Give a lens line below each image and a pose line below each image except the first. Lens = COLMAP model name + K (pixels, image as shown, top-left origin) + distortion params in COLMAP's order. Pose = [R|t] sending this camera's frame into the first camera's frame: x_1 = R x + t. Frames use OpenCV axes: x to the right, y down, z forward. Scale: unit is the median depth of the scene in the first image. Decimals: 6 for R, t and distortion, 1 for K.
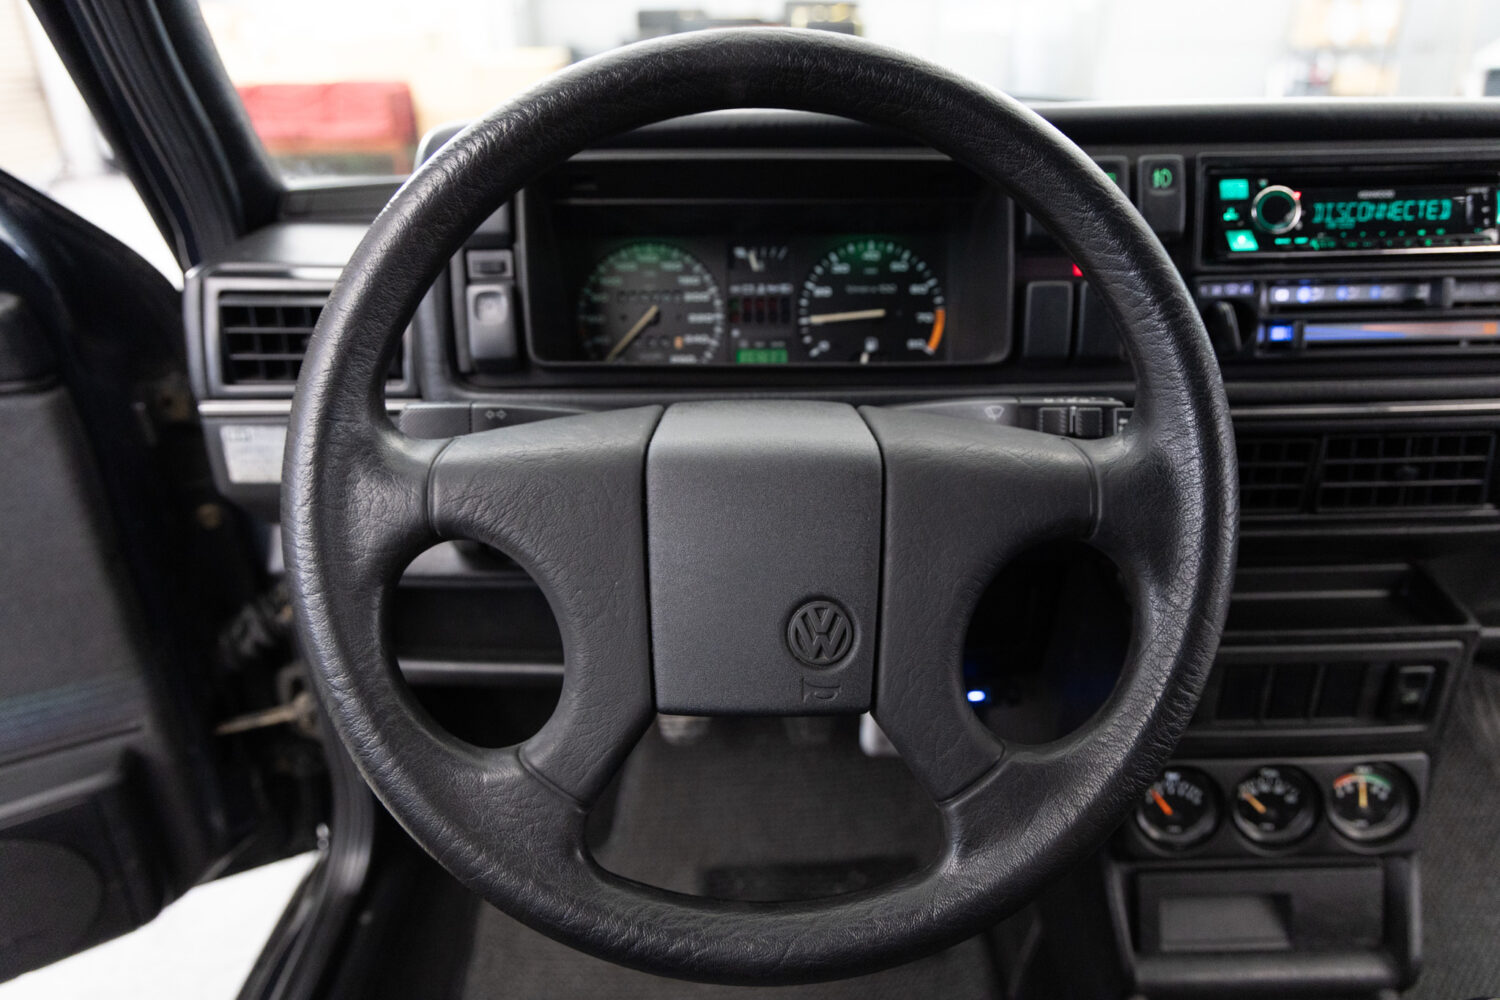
lens RADIAL K [[1002.0, 0, 763.8], [0, 1002.0, 507.6], [0, 0, 1]] dist [0.008235, 0.003691]
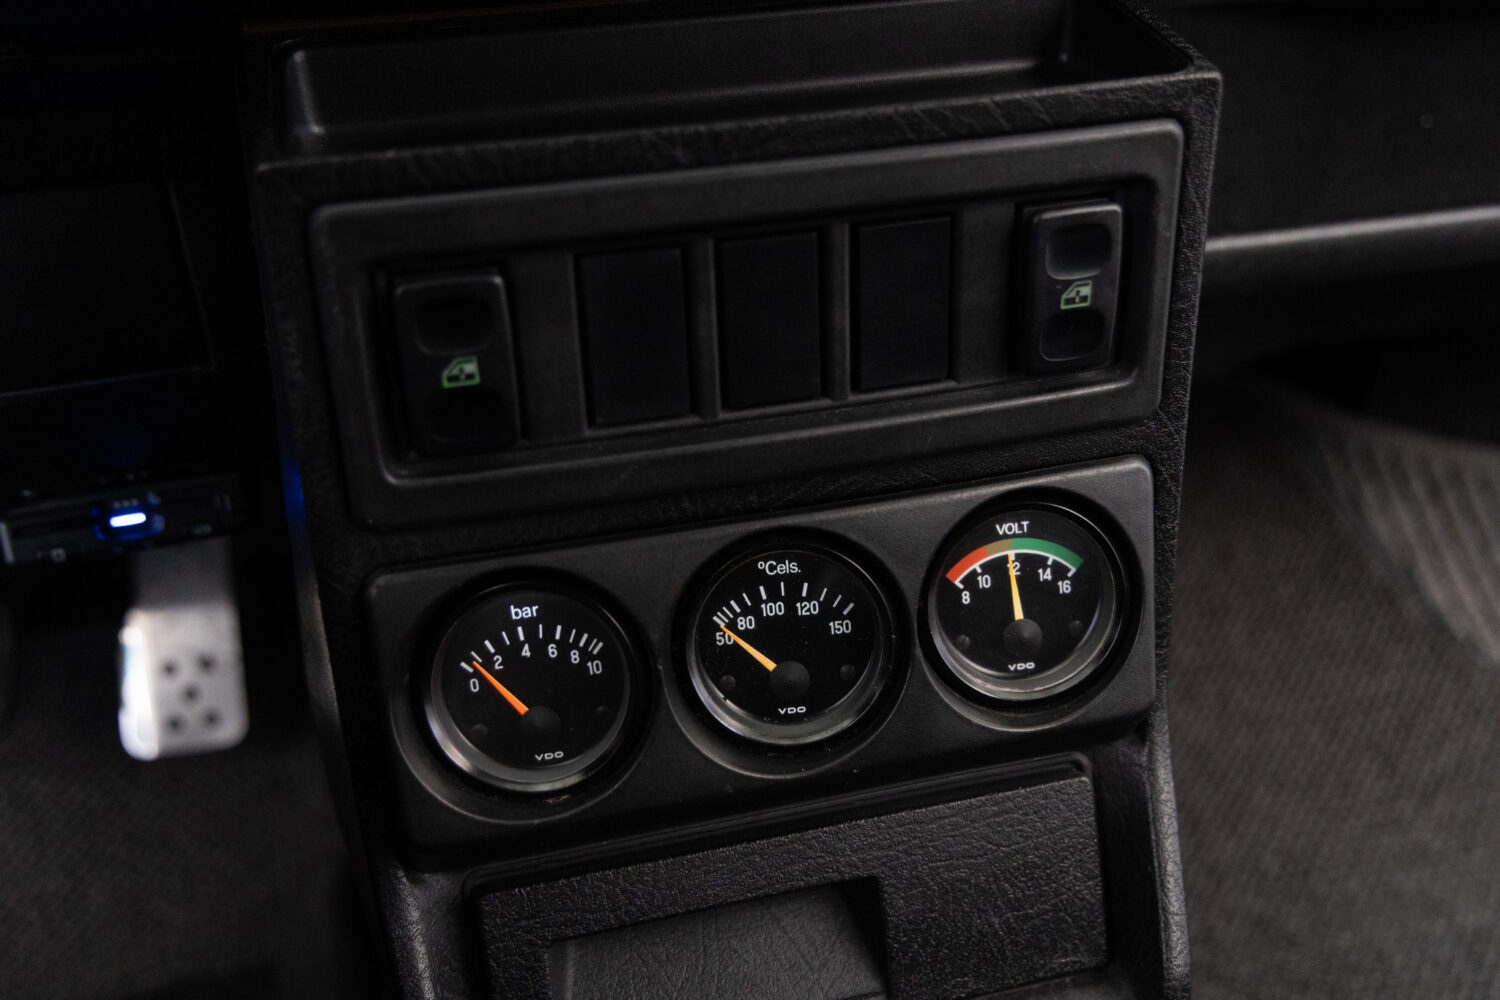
lens RADIAL K [[1582.0, 0, 746.9], [0, 1582.0, 495.7], [0, 0, 1]] dist [0.014587, 0.000000]
pose [[0.971718, -0.116865, 0.205201, 0.377597], [0.109771, 0.992907, 0.045662, 0.211371], [-0.209082, -0.021846, 0.977654, 0.432037]]
